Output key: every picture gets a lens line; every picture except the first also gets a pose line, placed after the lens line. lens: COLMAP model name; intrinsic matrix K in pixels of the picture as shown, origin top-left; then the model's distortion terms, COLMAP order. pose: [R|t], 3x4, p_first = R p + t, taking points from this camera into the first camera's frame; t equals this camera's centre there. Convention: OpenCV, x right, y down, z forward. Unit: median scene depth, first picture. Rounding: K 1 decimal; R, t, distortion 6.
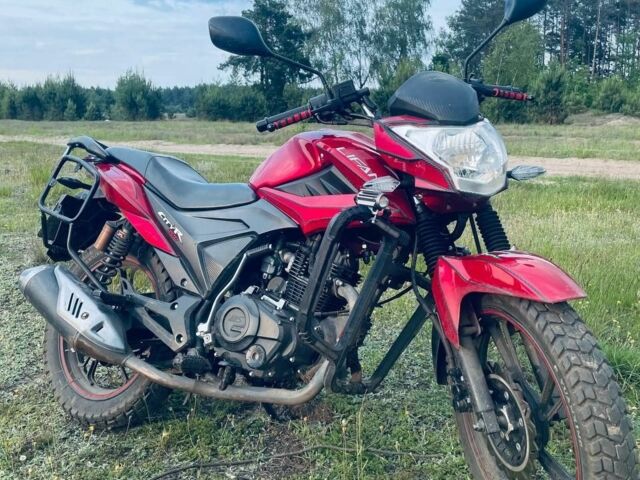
lens RADIAL K [[614.4, 0, 320.0], [0, 614.4, 240.0], [0, 0, 1]] dist [0.068877, -0.107215]
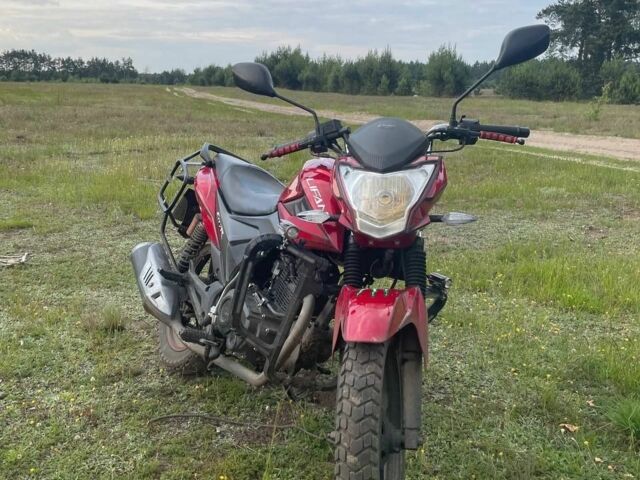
lens RADIAL K [[614.4, 0, 320.0], [0, 614.4, 240.0], [0, 0, 1]] dist [0.068877, -0.107215]
pose [[0.889104, 0.130646, -0.438663, 0.543388], [-0.114740, 0.991414, 0.062710, -0.104357], [0.443089, -0.005424, 0.896461, -0.029077]]
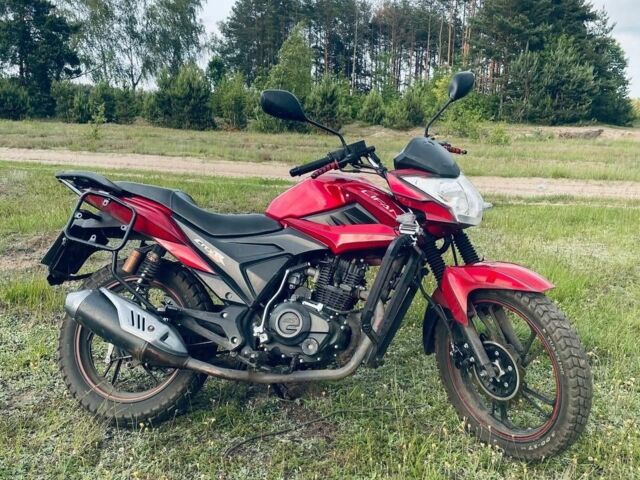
lens RADIAL K [[614.4, 0, 320.0], [0, 614.4, 240.0], [0, 0, 1]] dist [0.068877, -0.107215]
pose [[0.939044, -0.030867, 0.342409, -0.504864], [0.033117, 0.999451, -0.000727, -0.038564], [-0.342198, 0.012023, 0.939551, -0.249104]]
